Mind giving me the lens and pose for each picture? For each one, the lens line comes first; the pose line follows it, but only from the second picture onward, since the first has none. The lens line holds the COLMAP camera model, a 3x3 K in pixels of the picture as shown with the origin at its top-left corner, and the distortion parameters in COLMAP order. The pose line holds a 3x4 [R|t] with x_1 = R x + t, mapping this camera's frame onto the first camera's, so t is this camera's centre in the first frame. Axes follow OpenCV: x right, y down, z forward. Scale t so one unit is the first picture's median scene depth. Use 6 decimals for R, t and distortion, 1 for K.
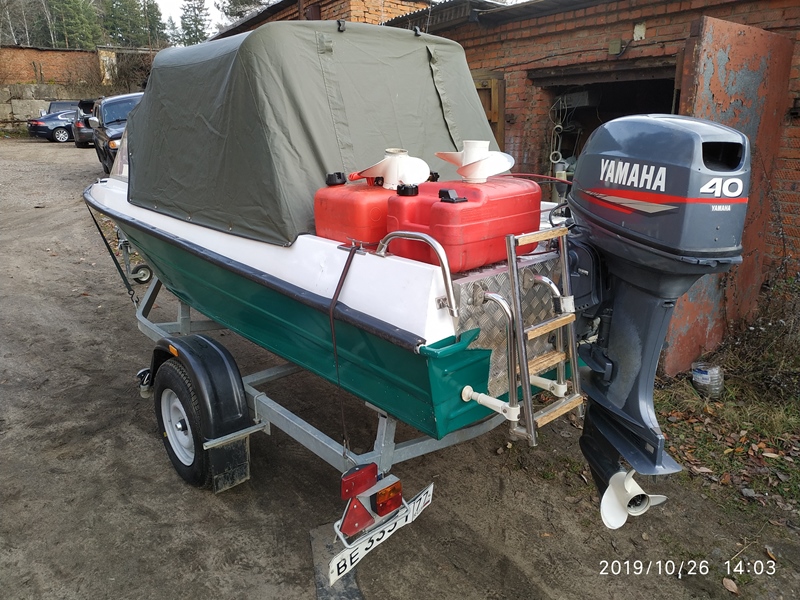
lens RADIAL K [[583.4, 0, 396.3], [0, 583.4, 302.6], [0, 0, 1]] dist [-0.003788, 0.003361]
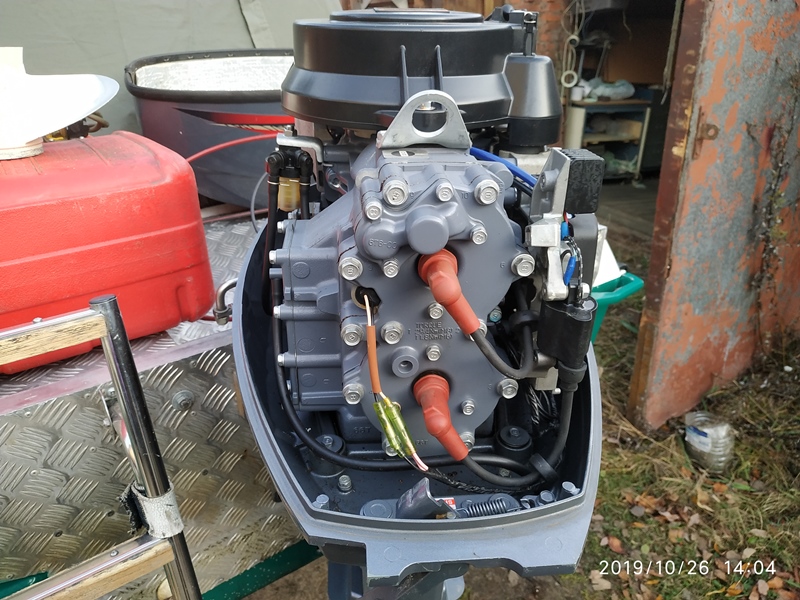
lens RADIAL K [[583.4, 0, 404.0], [0, 583.4, 298.8], [0, 0, 1]] dist [-0.003788, 0.003361]
pose [[0.995666, 0.032186, -0.087252, 0.251988], [-0.021622, 0.992608, 0.119423, -0.093452], [0.090451, -0.117019, 0.989002, 0.355031]]
